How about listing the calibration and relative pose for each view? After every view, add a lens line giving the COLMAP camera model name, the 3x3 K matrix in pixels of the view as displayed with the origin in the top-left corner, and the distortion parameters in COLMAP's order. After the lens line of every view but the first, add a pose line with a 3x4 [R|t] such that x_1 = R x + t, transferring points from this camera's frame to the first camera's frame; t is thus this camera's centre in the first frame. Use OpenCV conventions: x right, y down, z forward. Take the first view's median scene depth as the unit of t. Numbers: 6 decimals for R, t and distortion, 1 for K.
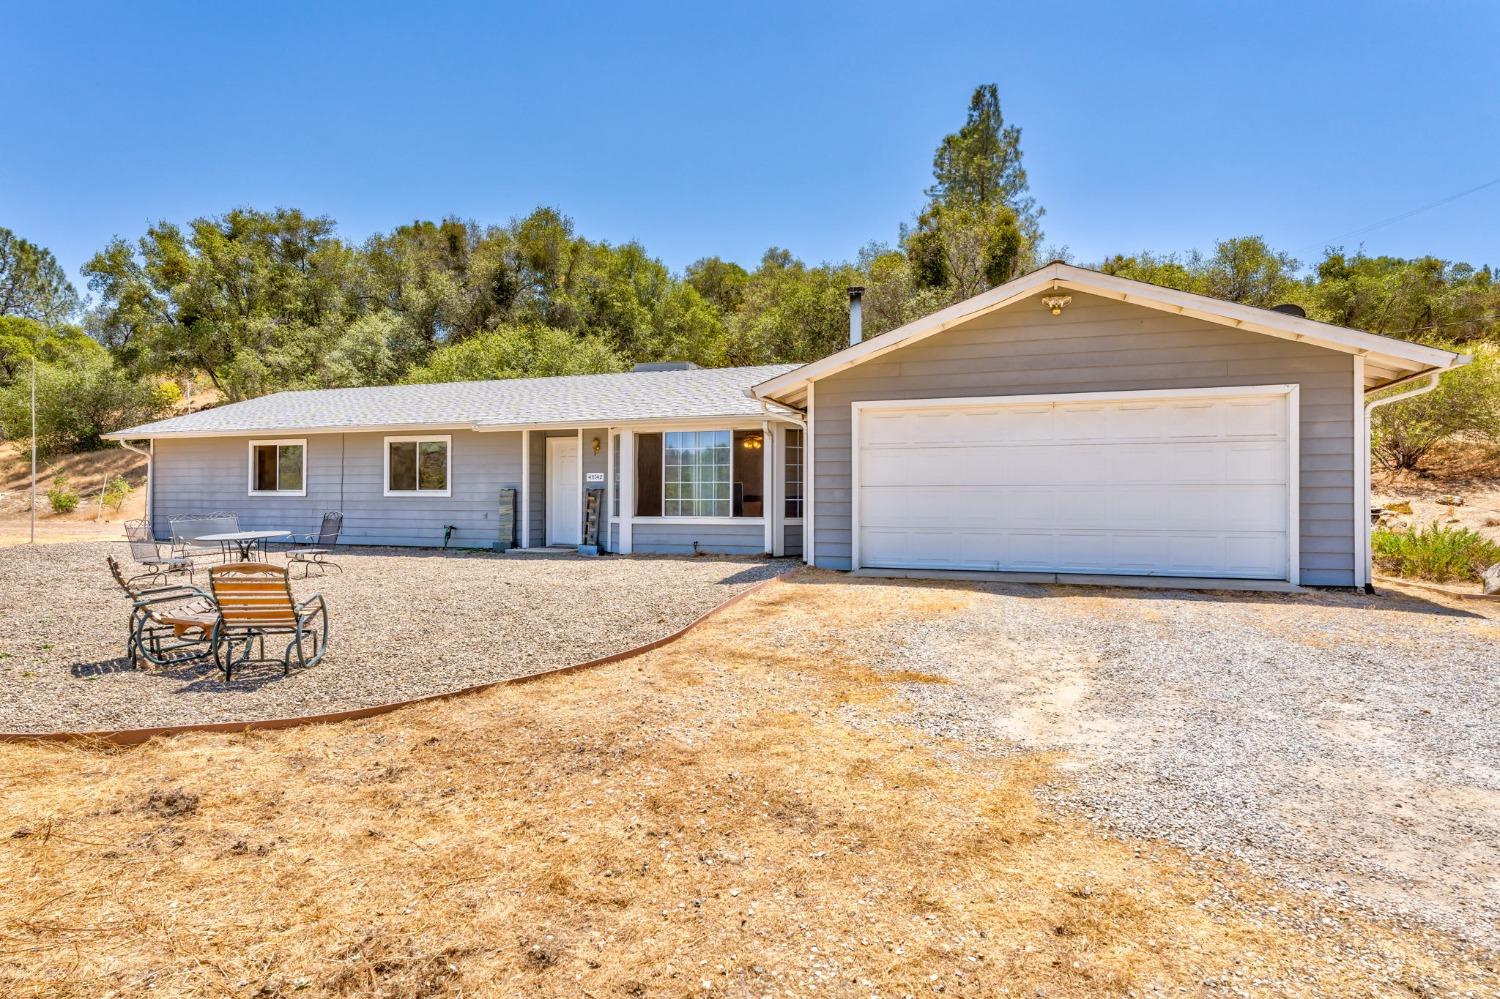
lens RADIAL K [[805.4, 0, 755.9], [0, 805.4, 506.2], [0, 0, 1]] dist [-0.002112, -0.000832]
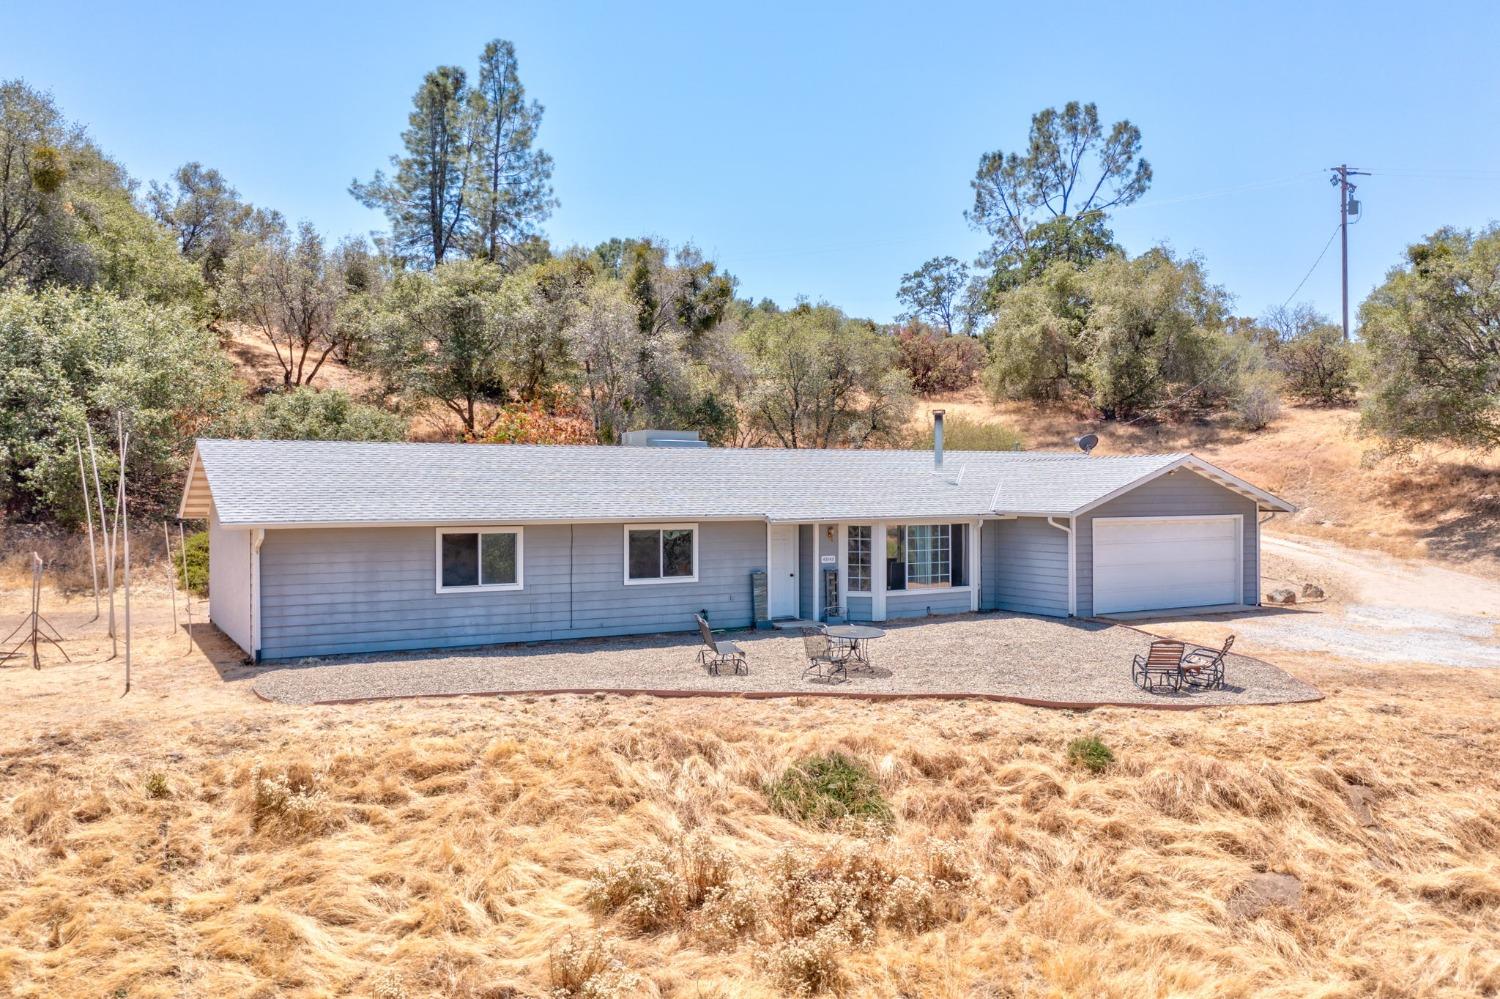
lens RADIAL K [[1164.0, 0, 751.2], [0, 1164.0, 529.9], [0, 0, 1]] dist [-0.000171, 0.012368]
pose [[0.655149, -0.030963, 0.754865, -1.509187], [0.009439, 0.999417, 0.032801, -0.131467], [-0.755441, -0.014364, 0.655059, -0.043310]]
